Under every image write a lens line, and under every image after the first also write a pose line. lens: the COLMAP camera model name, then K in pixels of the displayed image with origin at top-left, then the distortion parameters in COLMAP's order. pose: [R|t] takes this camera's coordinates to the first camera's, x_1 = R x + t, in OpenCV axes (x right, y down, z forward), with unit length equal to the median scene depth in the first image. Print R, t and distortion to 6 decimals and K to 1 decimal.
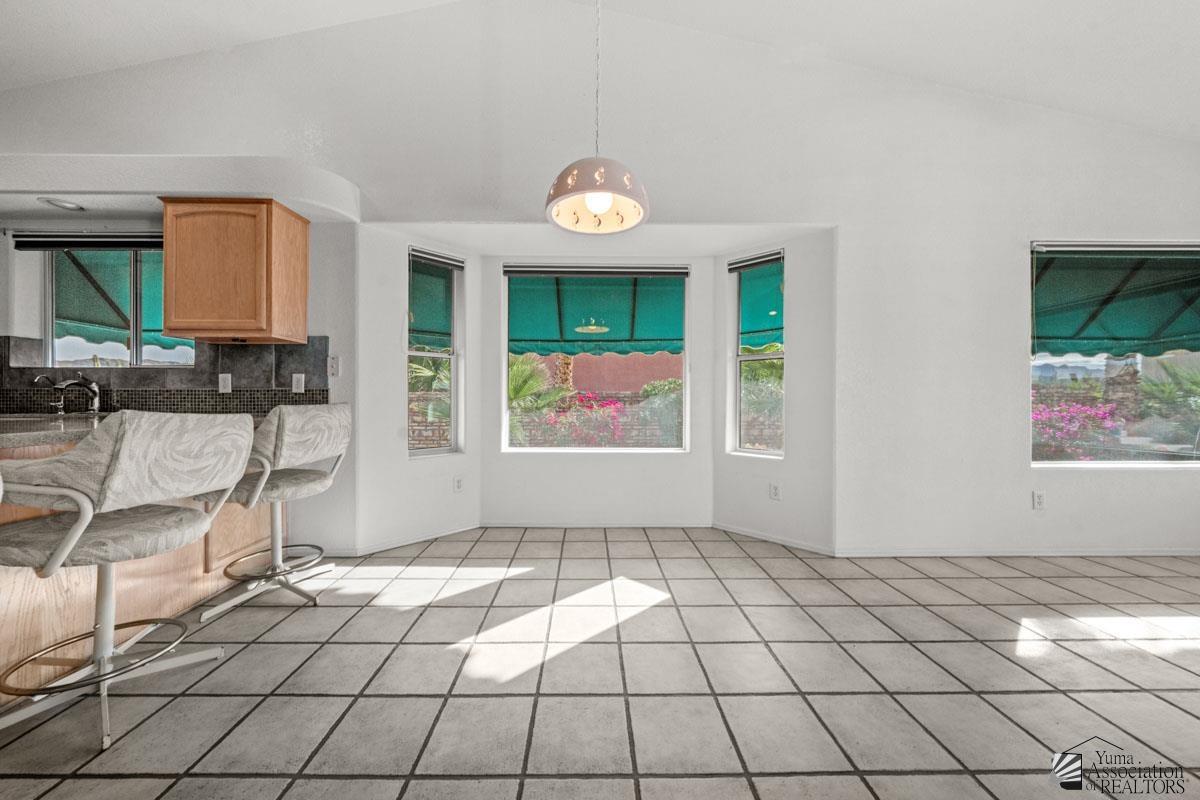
lens RADIAL K [[417.0, 0, 597.6], [0, 417.0, 397.6], [0, 0, 1]] dist [-0.002575, -0.000038]
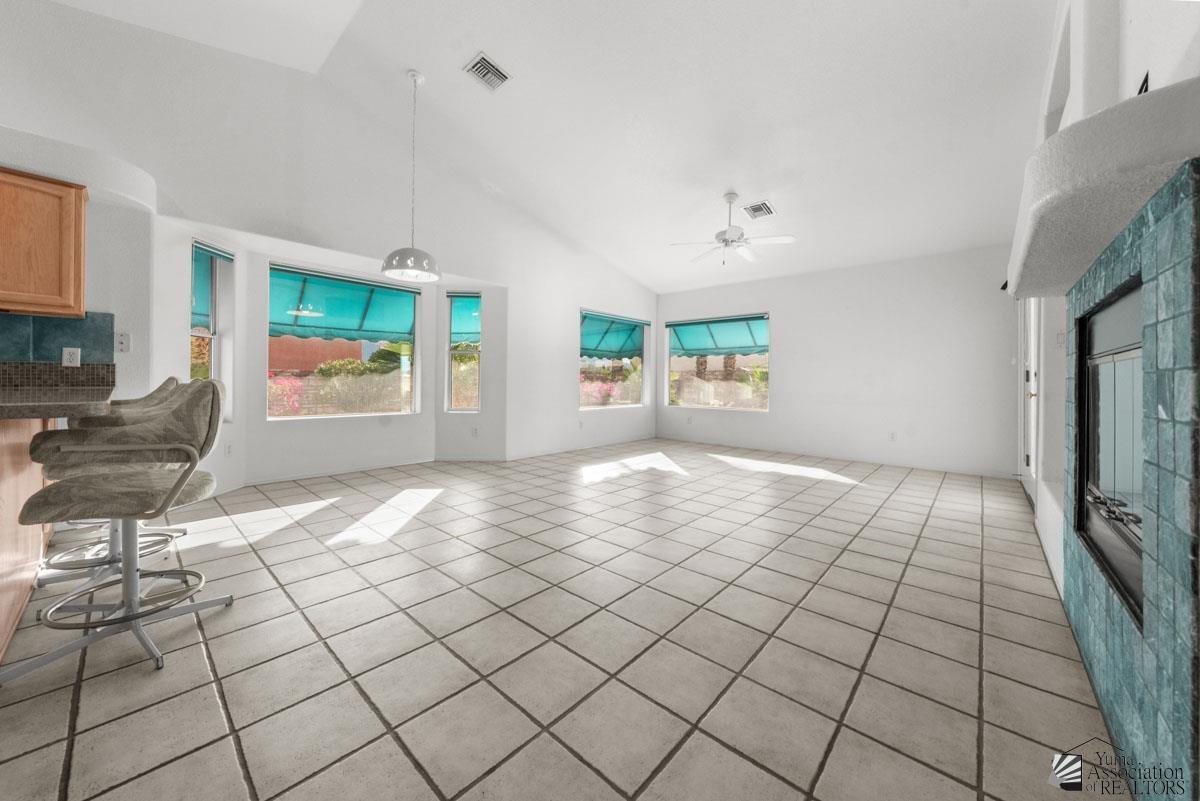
lens RADIAL K [[417.0, 0, 573.9], [0, 417.0, 374.1], [0, 0, 1]] dist [-0.002575, -0.000038]
pose [[0.708980, 0.014195, 0.705086, -0.564469], [-0.008487, 0.999897, -0.011596, 0.007821], [-0.705177, 0.002238, 0.709027, -0.573441]]
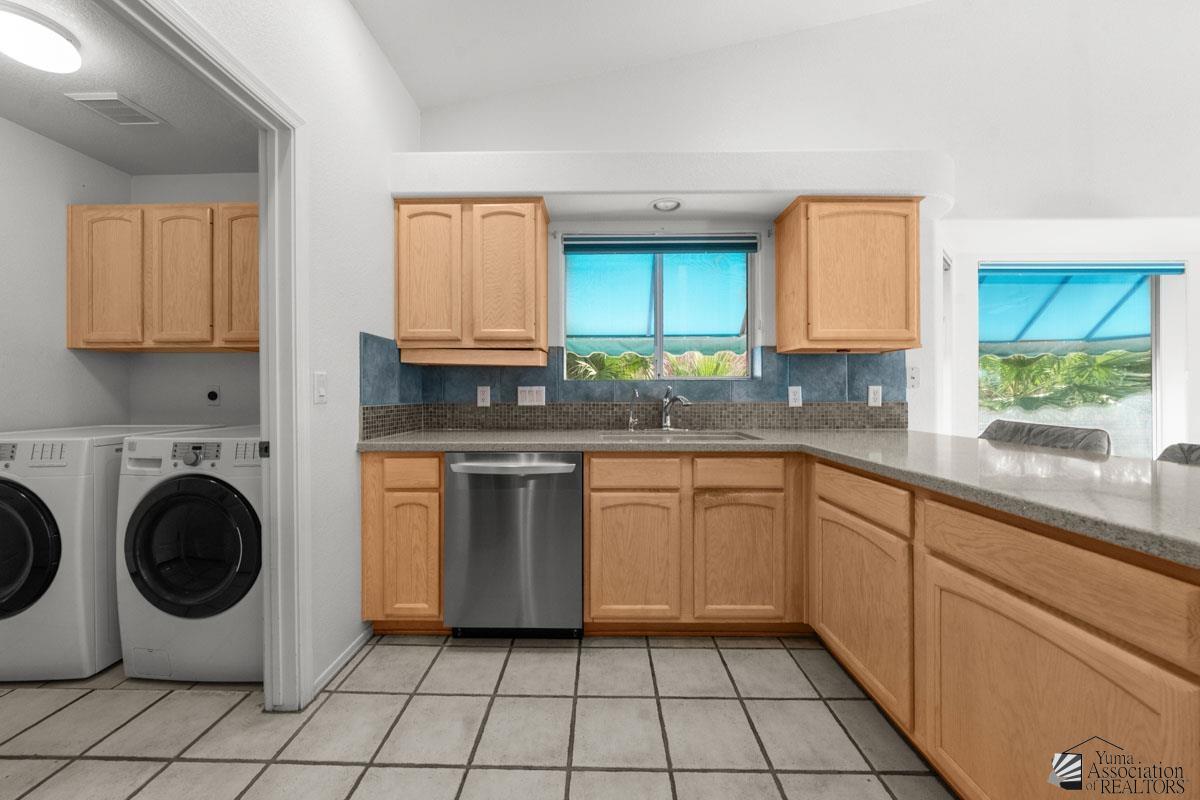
lens RADIAL K [[417.0, 0, 605.0], [0, 417.0, 390.5], [0, 0, 1]] dist [-0.002575, -0.000038]
pose [[0.999583, -0.002759, -0.028761, -1.289734], [0.002775, 0.999996, 0.000513, -0.049090], [0.028759, -0.000592, 0.999586, 0.061446]]
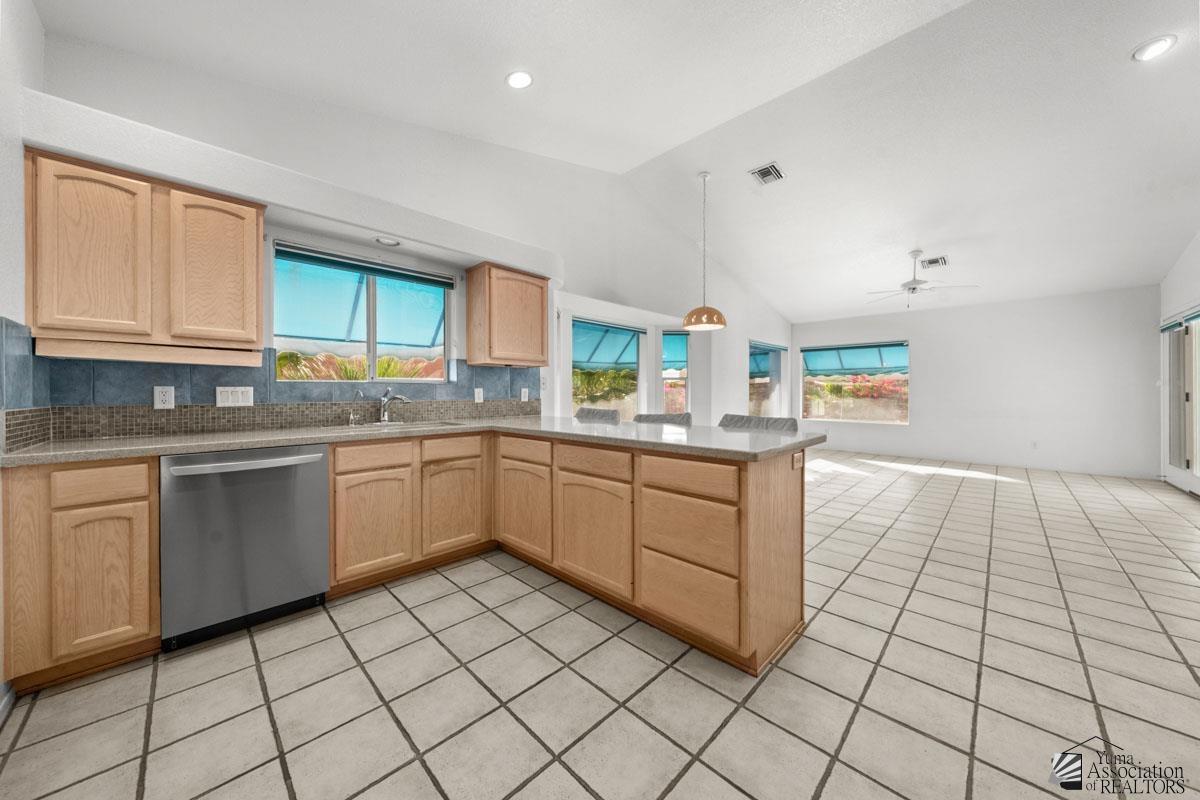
lens RADIAL K [[417.0, 0, 597.6], [0, 417.0, 394.5], [0, 0, 1]] dist [-0.002575, -0.000038]
pose [[0.712901, -0.006635, 0.701233, -1.555230], [-0.001405, 0.999940, 0.010890, -0.052655], [-0.701263, -0.008749, 0.712849, -0.213724]]
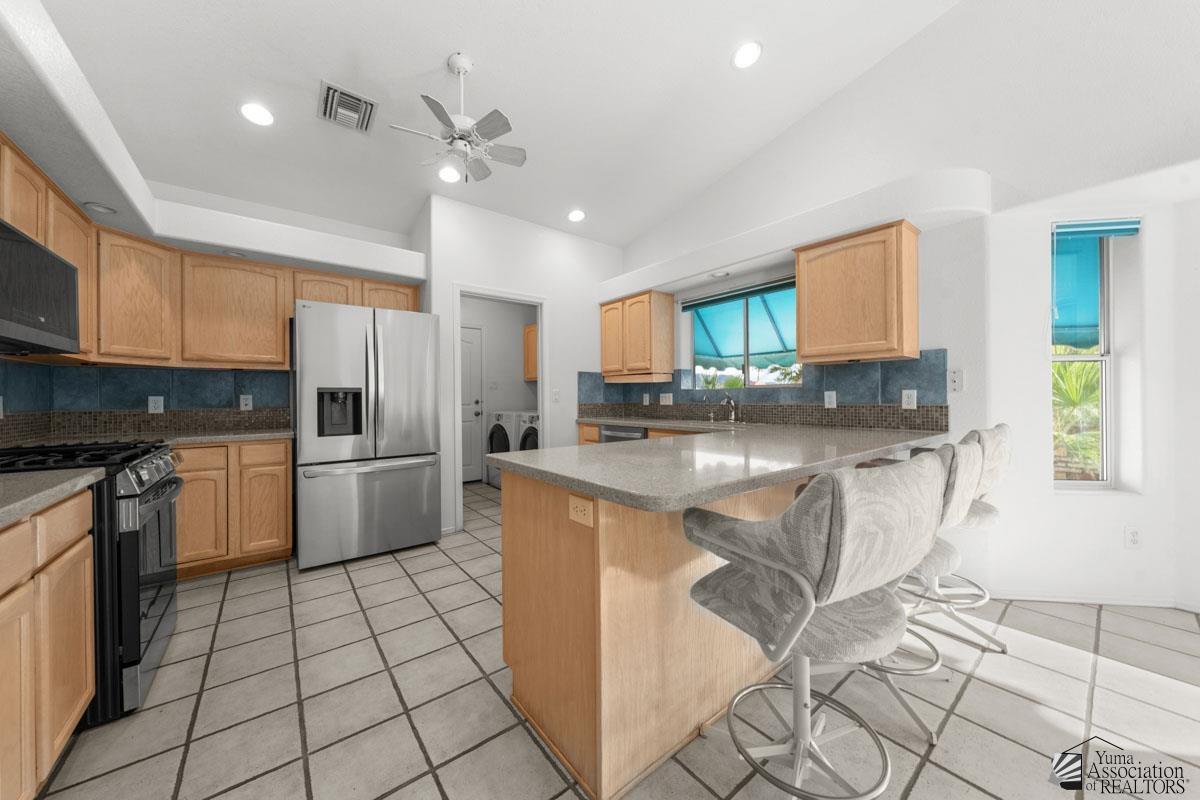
lens RADIAL K [[417.0, 0, 585.6], [0, 417.0, 398.6], [0, 0, 1]] dist [-0.002575, -0.000038]
pose [[0.590870, -0.003937, -0.806757, -0.376761], [0.007261, 0.999974, 0.000438, -0.042500], [0.806734, -0.006117, 0.590883, -0.197849]]
